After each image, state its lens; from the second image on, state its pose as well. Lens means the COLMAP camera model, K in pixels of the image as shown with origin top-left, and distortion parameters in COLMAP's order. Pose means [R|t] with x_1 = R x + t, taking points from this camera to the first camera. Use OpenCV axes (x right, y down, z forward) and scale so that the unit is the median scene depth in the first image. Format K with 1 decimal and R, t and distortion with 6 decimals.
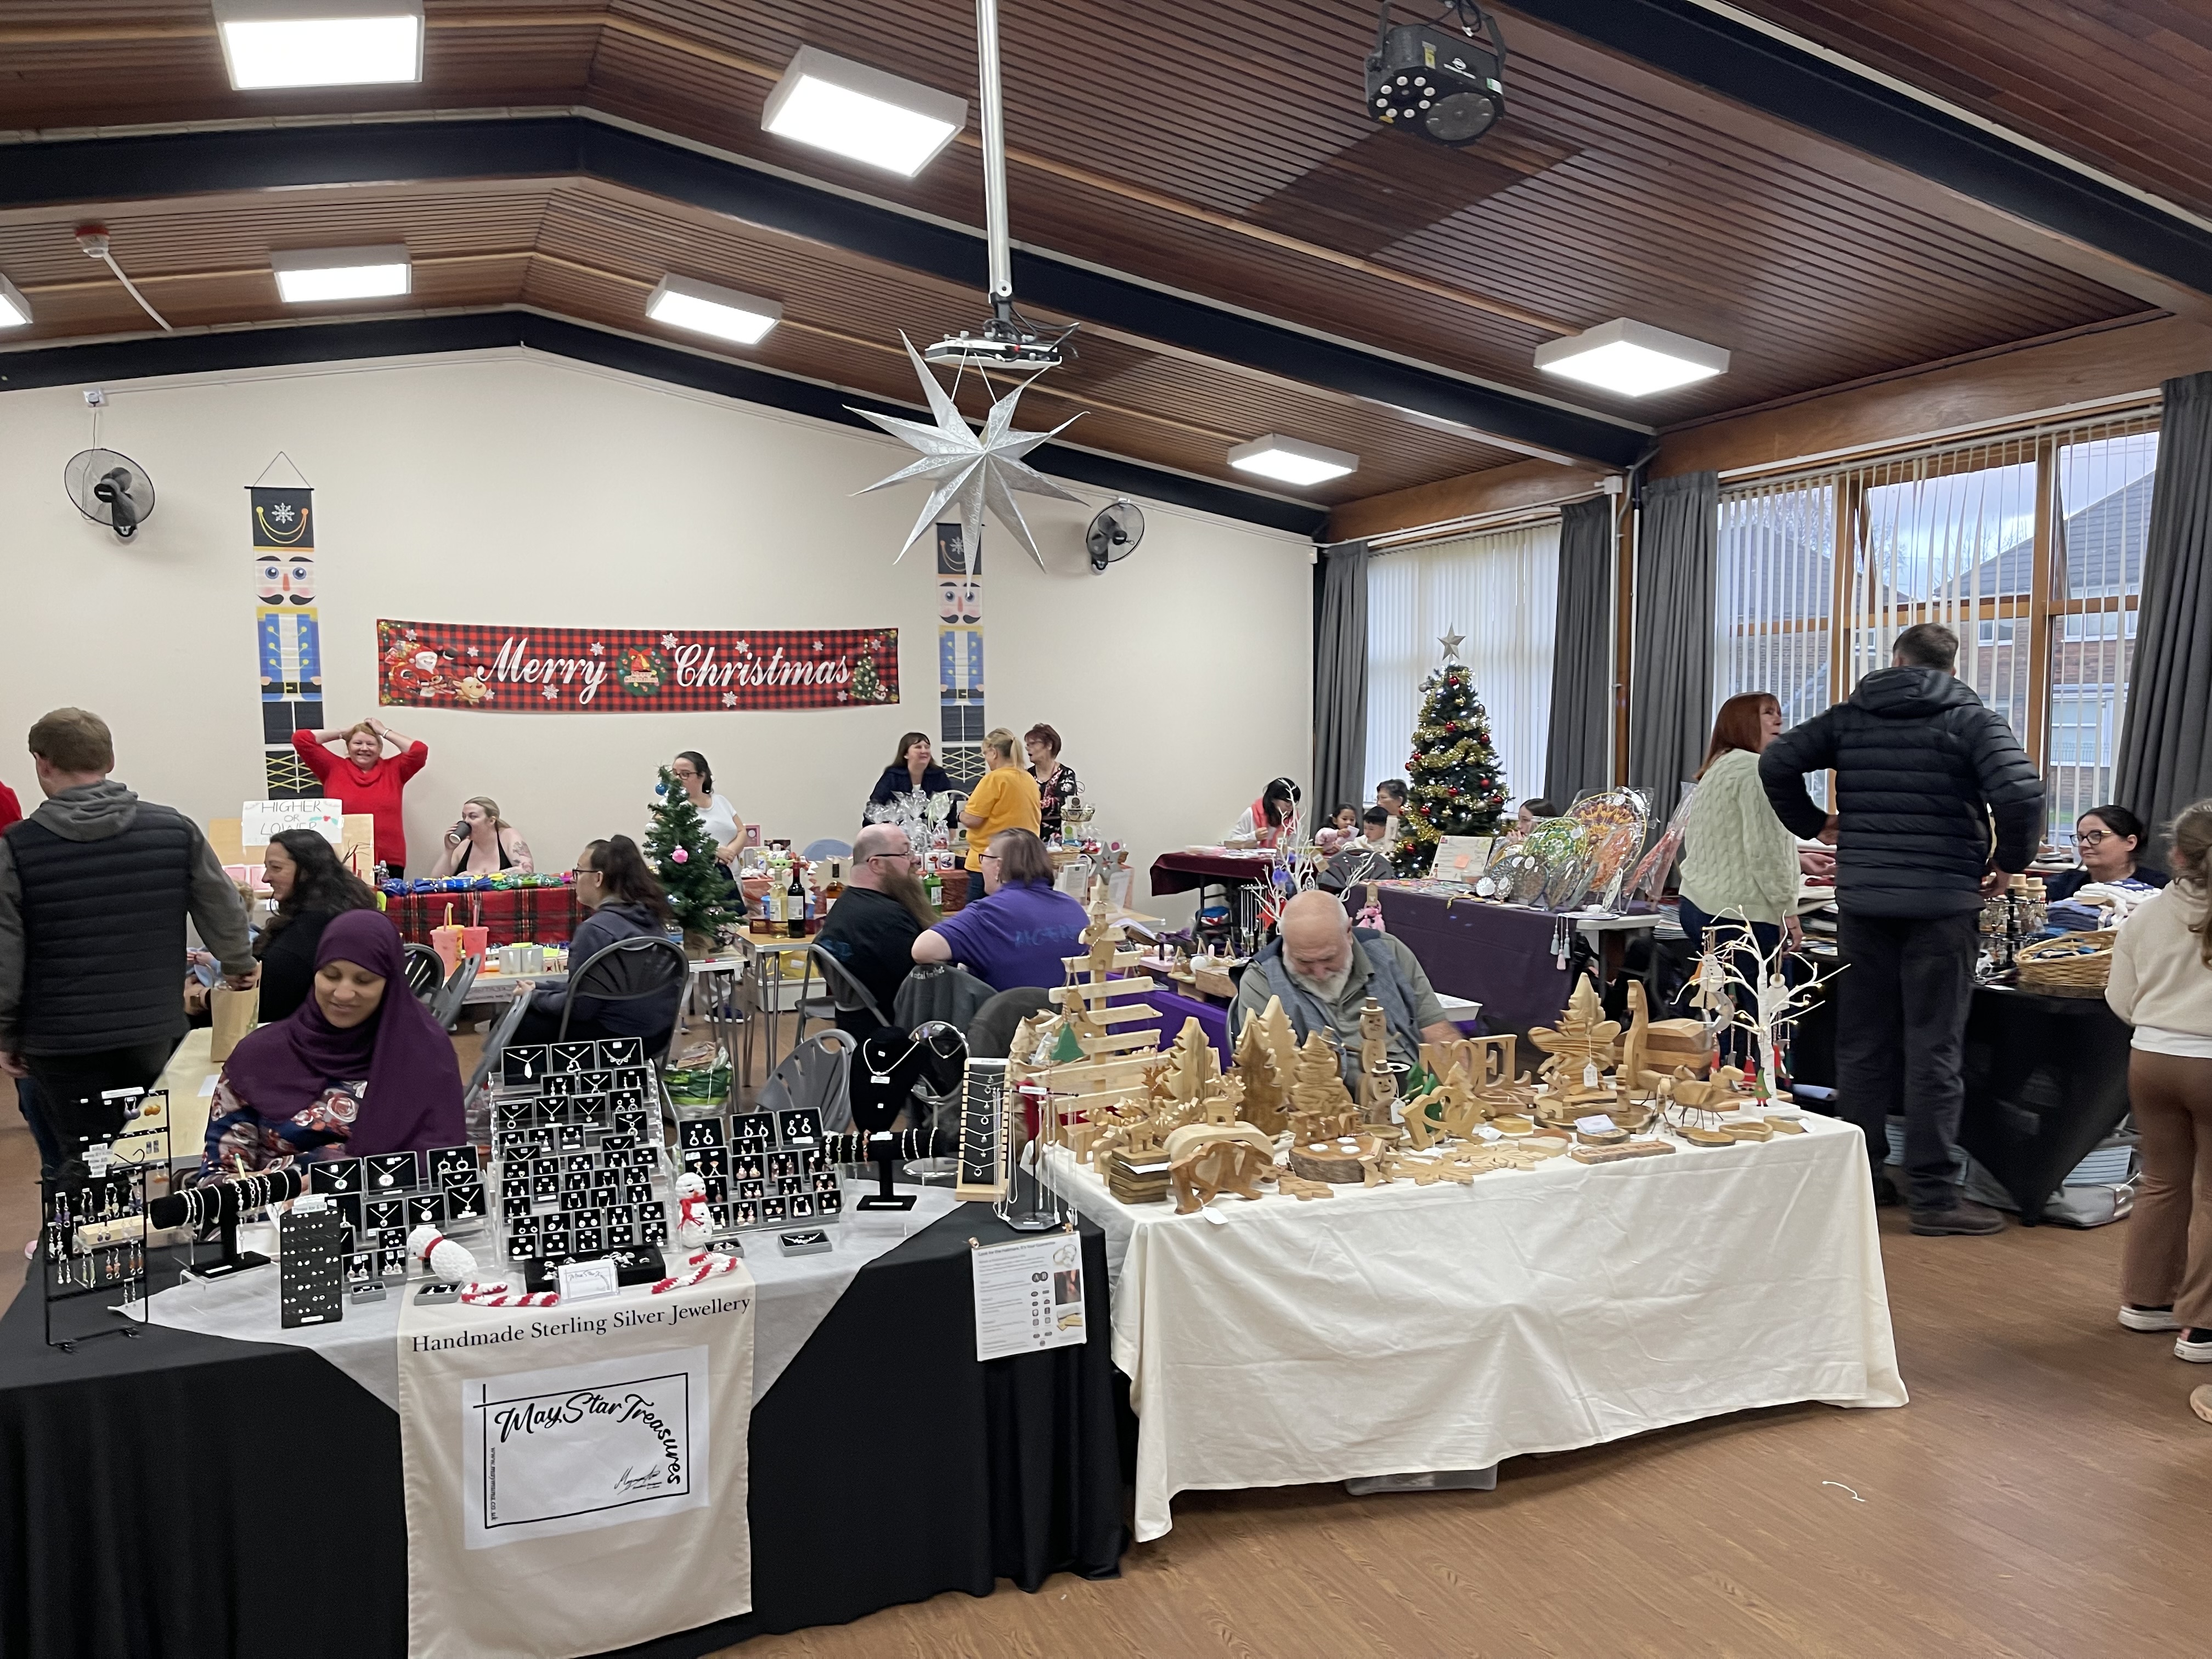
lens RADIAL K [[1671.5, 0, 1116.2], [0, 1671.5, 845.9], [0, 0, 1]] dist [0.056678, -0.075108]
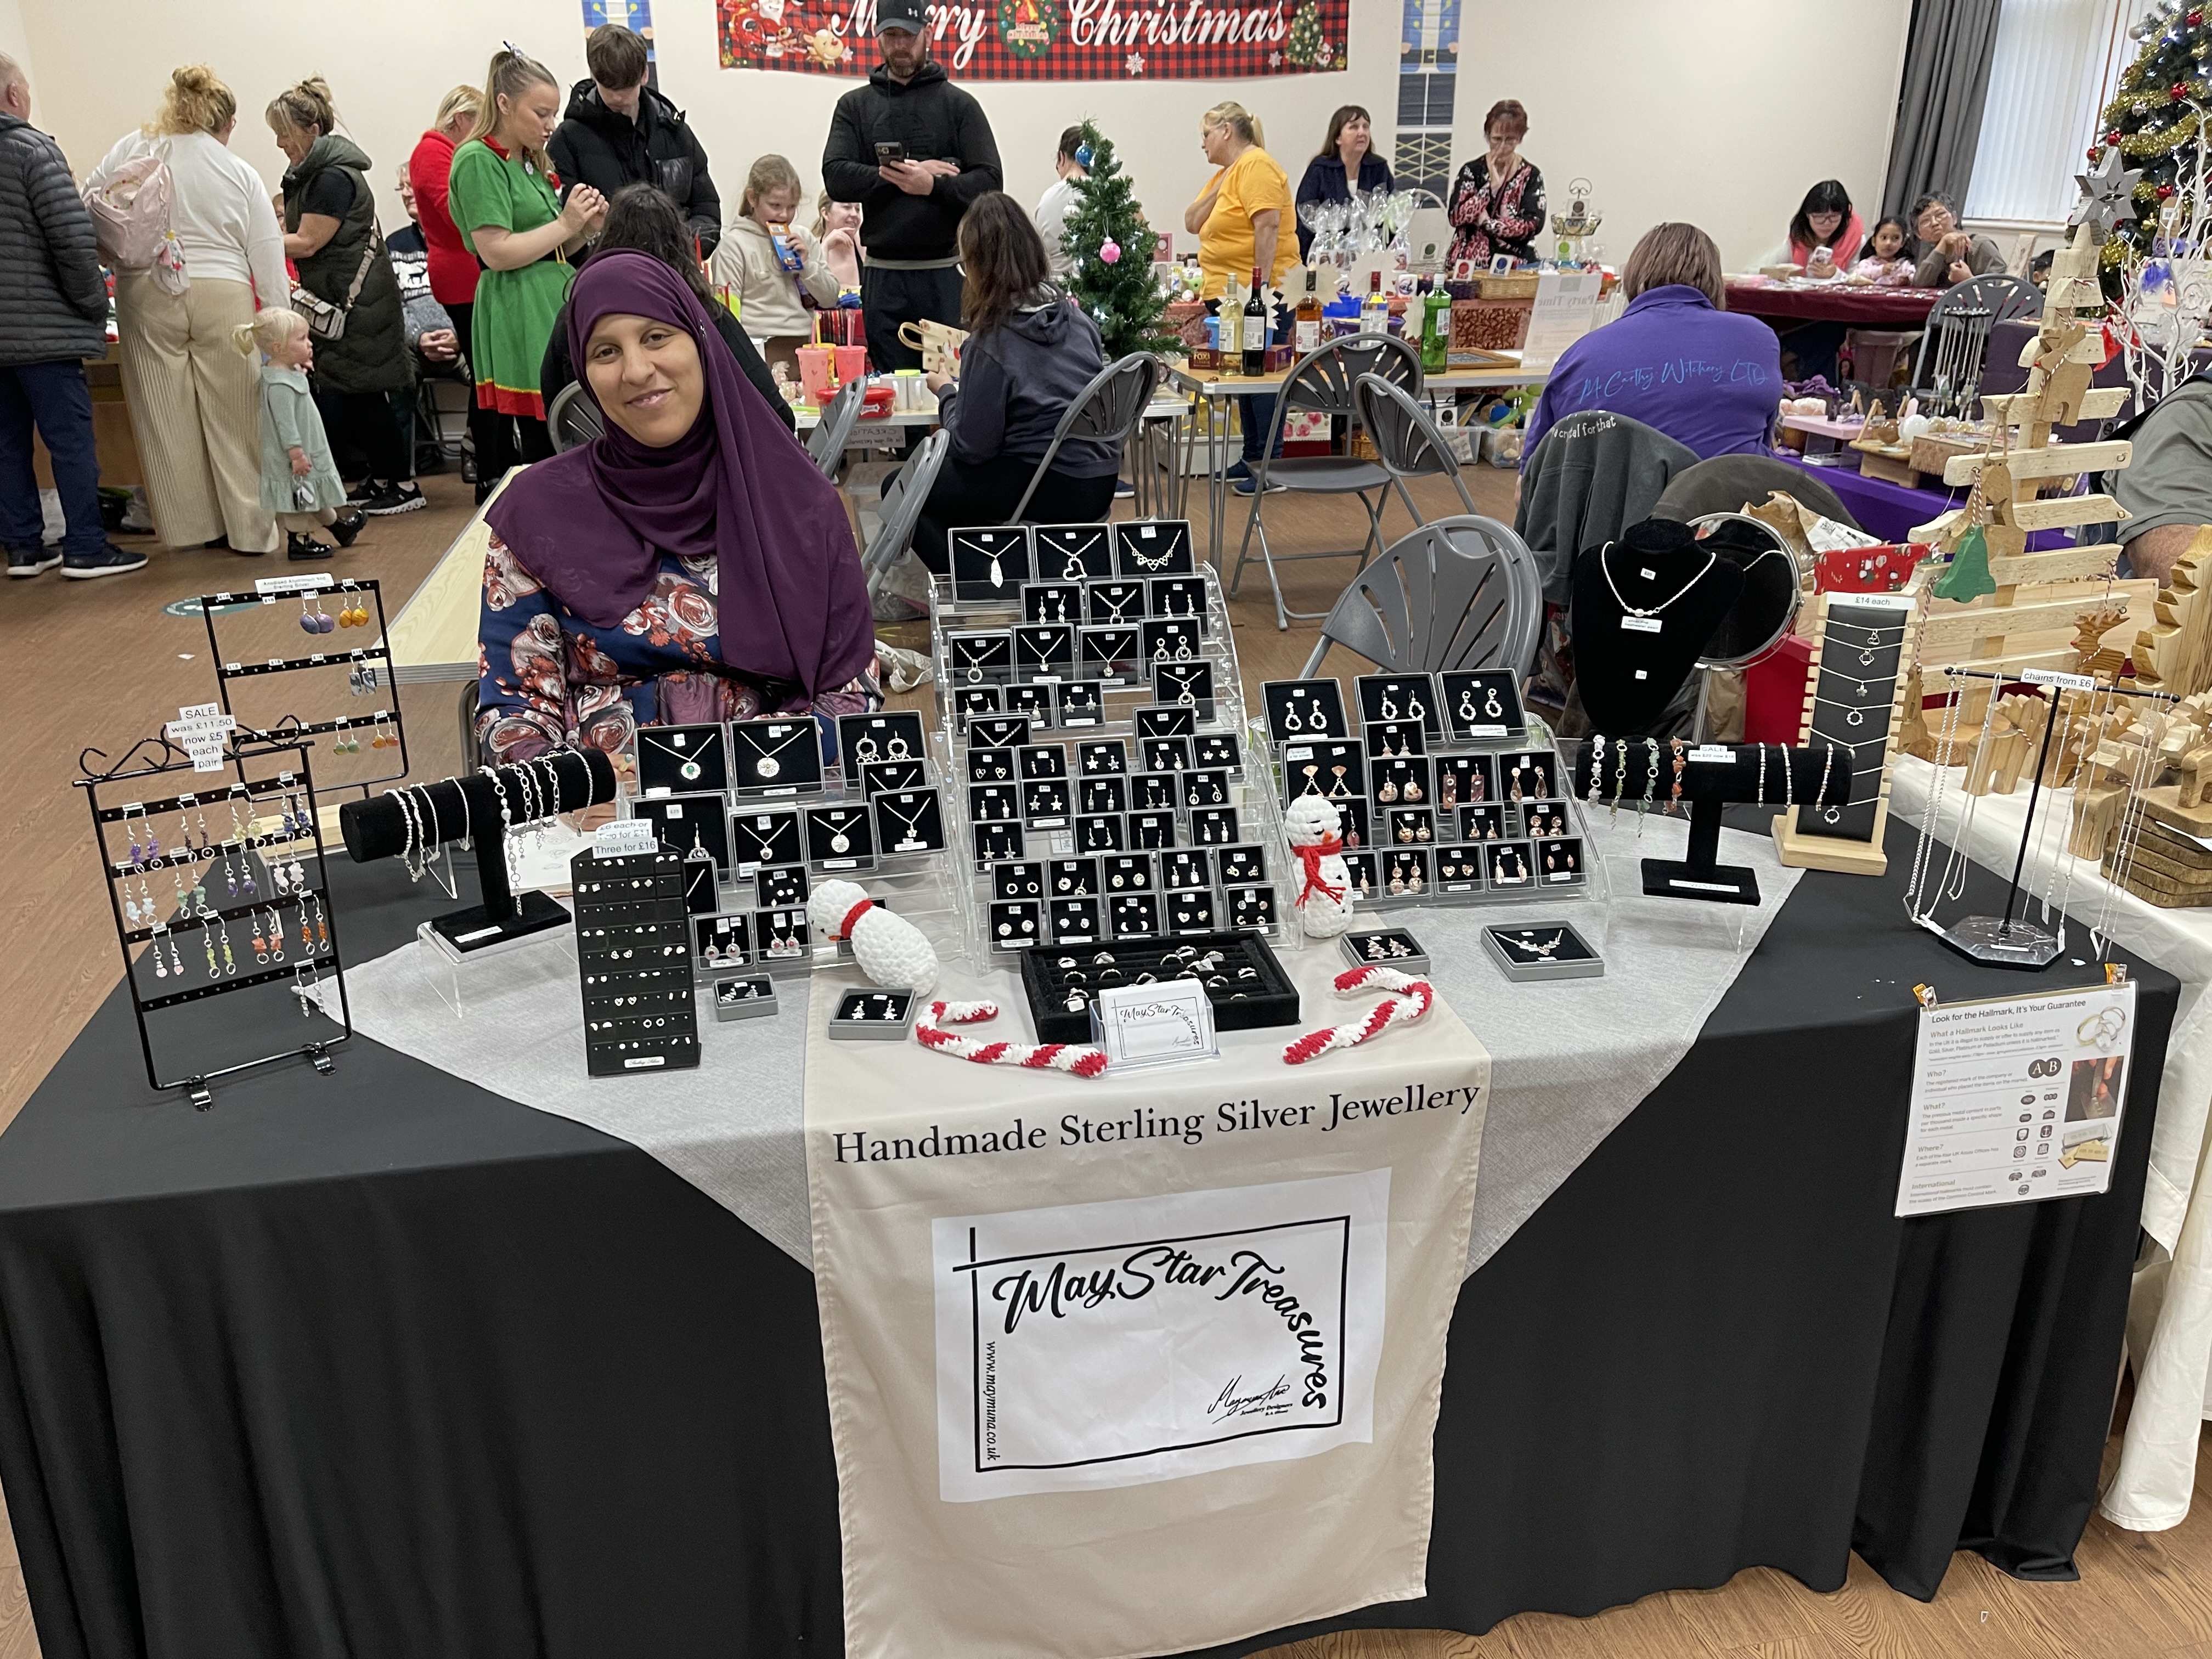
lens RADIAL K [[1671.5, 0, 1094.7], [0, 1671.5, 845.2], [0, 0, 1]] dist [0.056678, -0.075108]
pose [[0.977779, 0.083318, -0.192372, -0.204934], [-0.019928, 0.950414, 0.310347, 0.047589], [0.208691, -0.299617, 0.930955, 0.470149]]
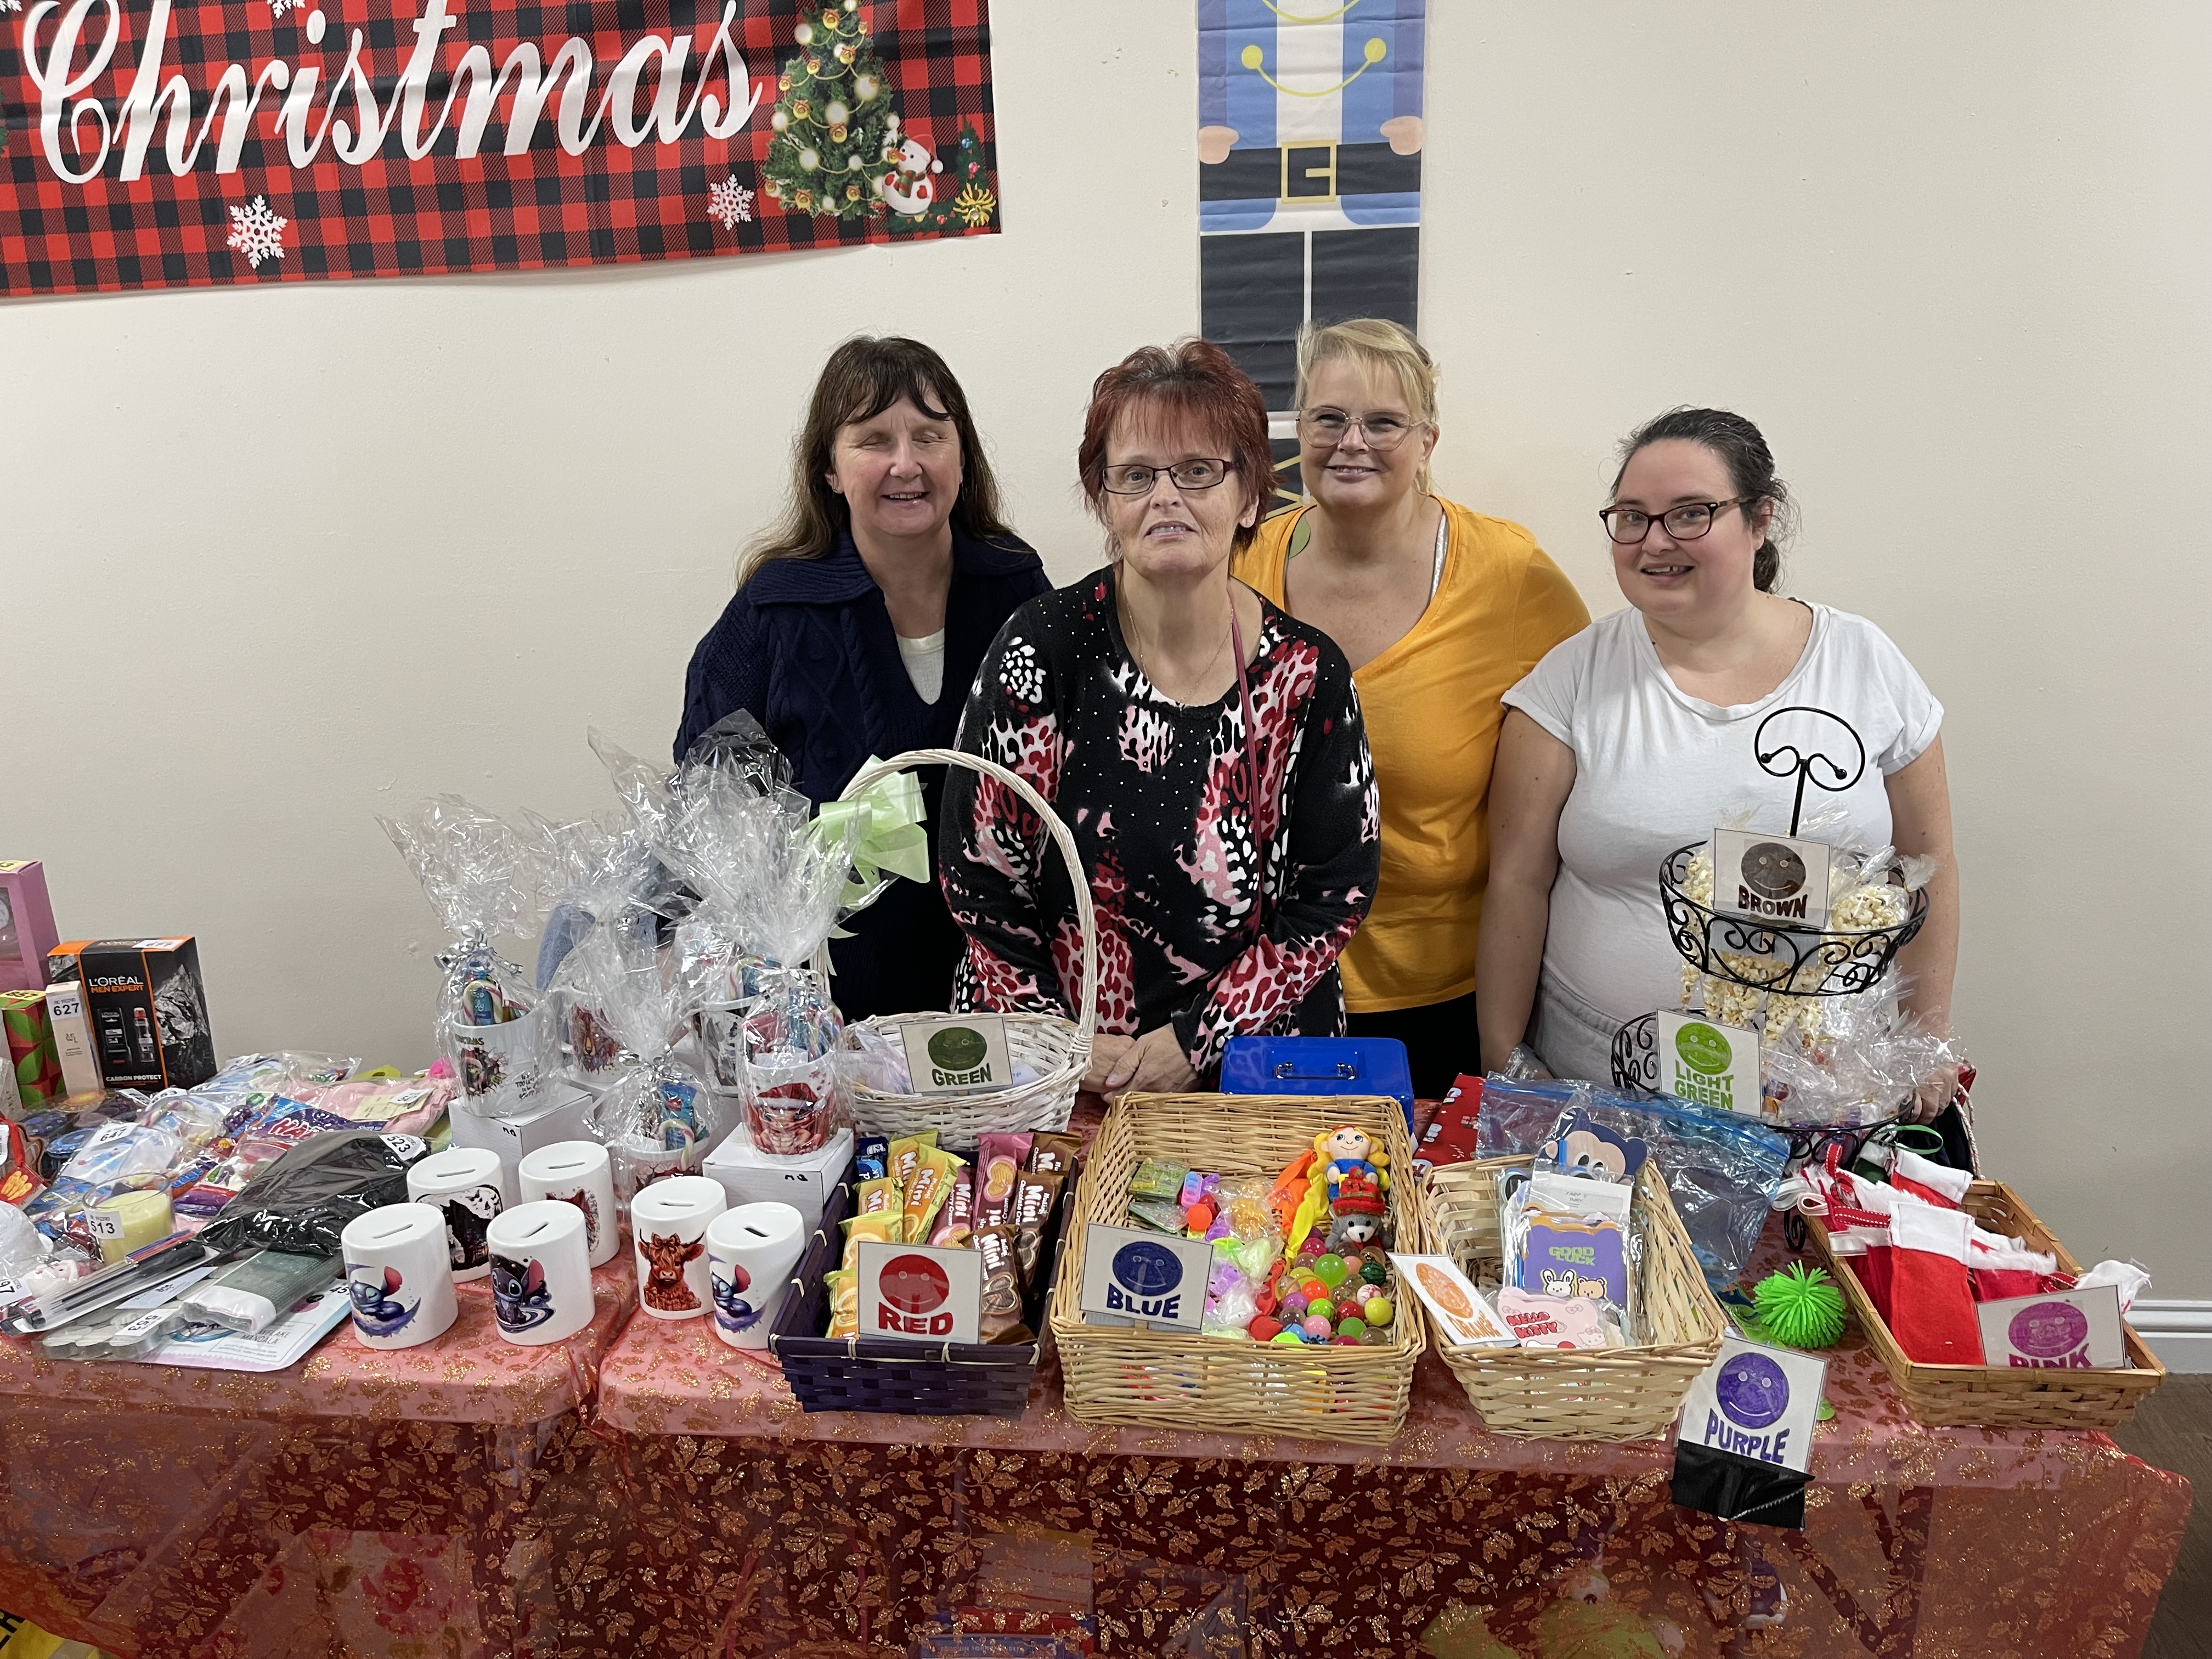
lens RADIAL K [[1671.5, 0, 1115.2], [0, 1671.5, 848.7], [0, 0, 1]] dist [0.056678, -0.075108]
pose [[0.877345, 0.098850, -0.469568, -0.024601], [-0.025592, 0.986799, 0.159918, -0.134015], [0.479177, -0.128286, 0.868293, 2.583484]]
